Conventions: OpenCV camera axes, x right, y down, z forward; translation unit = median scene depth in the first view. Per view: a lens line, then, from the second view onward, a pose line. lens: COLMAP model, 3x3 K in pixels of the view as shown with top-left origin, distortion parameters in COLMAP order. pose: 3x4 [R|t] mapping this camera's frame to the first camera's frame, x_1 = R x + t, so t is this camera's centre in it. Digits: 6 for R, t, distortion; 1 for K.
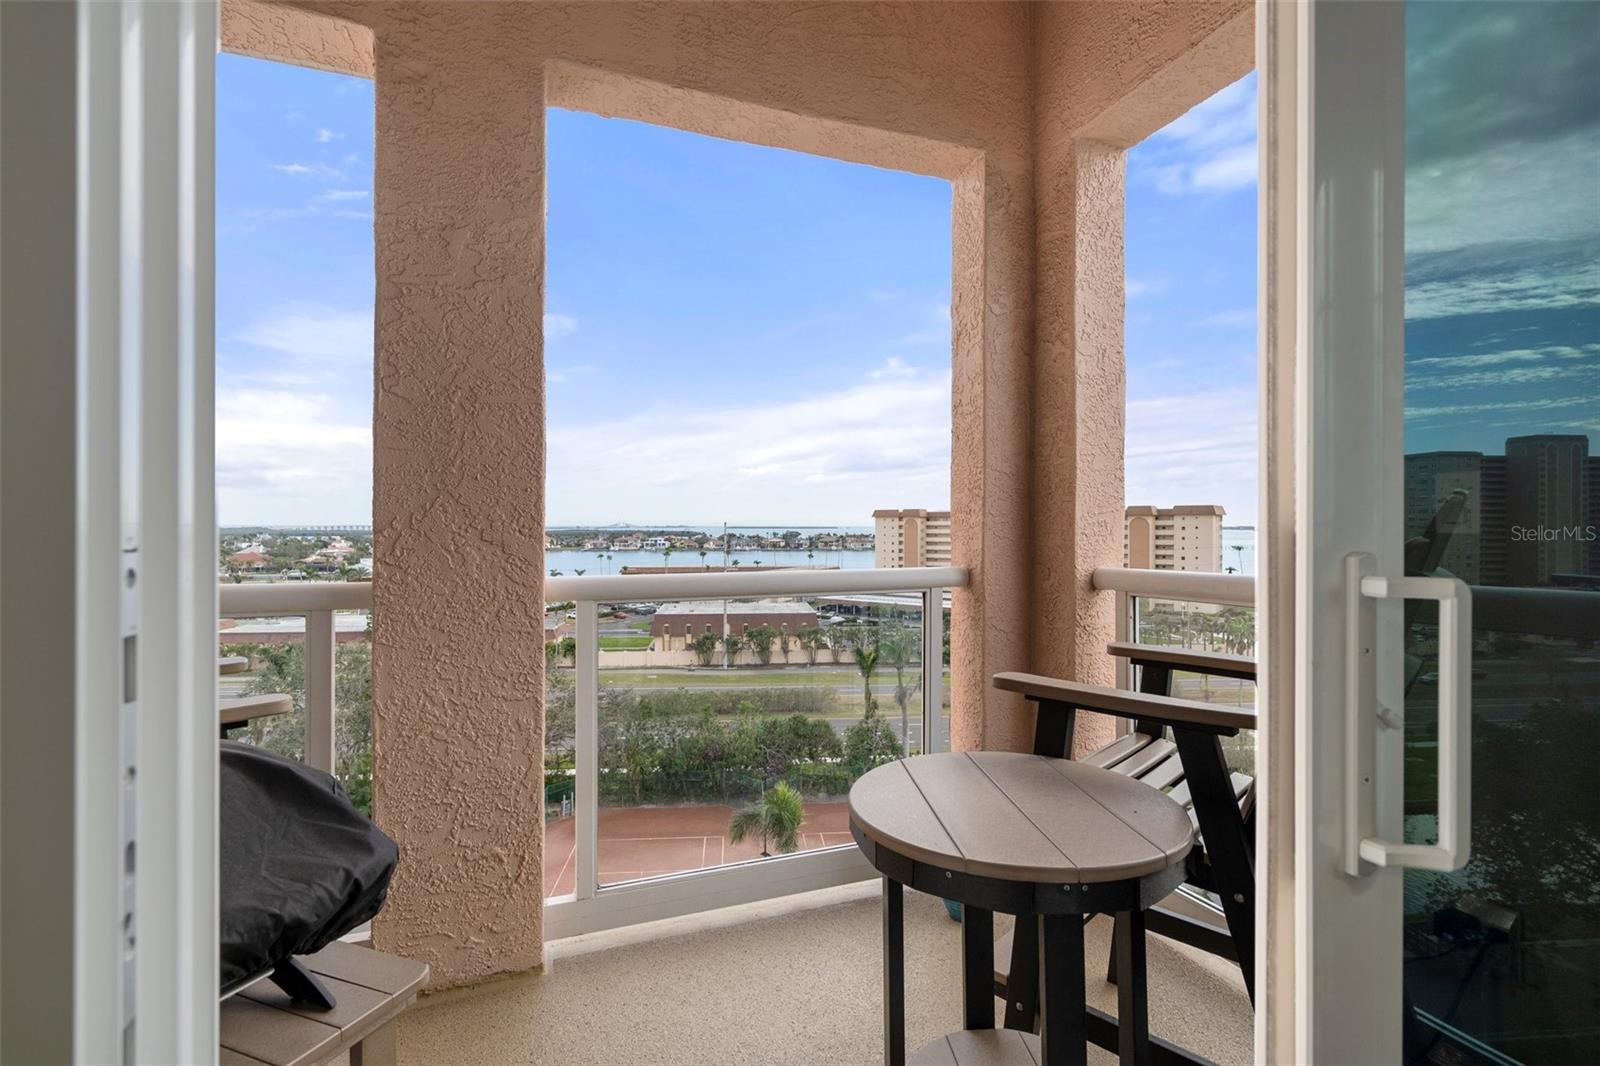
lens RADIAL K [[741.9, 0, 781.1], [0, 741.9, 538.7], [0, 0, 1]] dist [-0.003418, 0.000506]
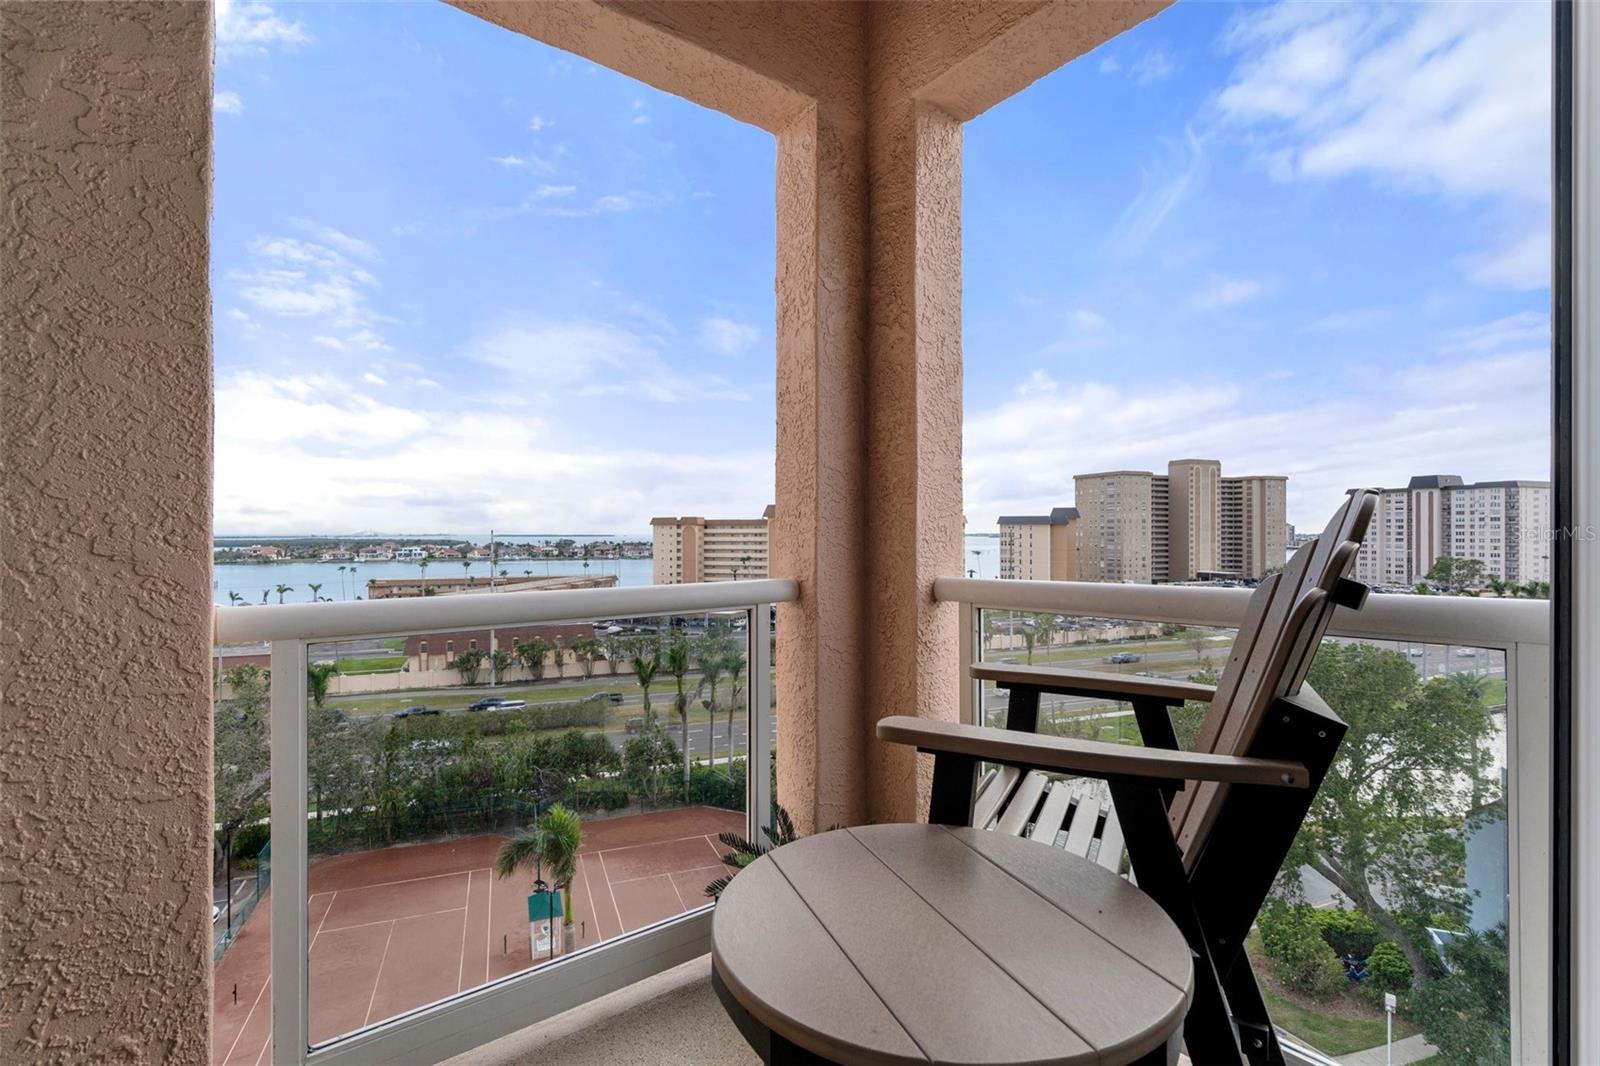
lens RADIAL K [[741.9, 0, 781.1], [0, 741.9, 538.7], [0, 0, 1]] dist [-0.003418, 0.000506]
pose [[0.956346, -0.004252, 0.292205, -0.021699], [0.007282, 0.999930, -0.009285, -0.000948], [-0.292145, 0.011007, 0.956311, 0.185695]]
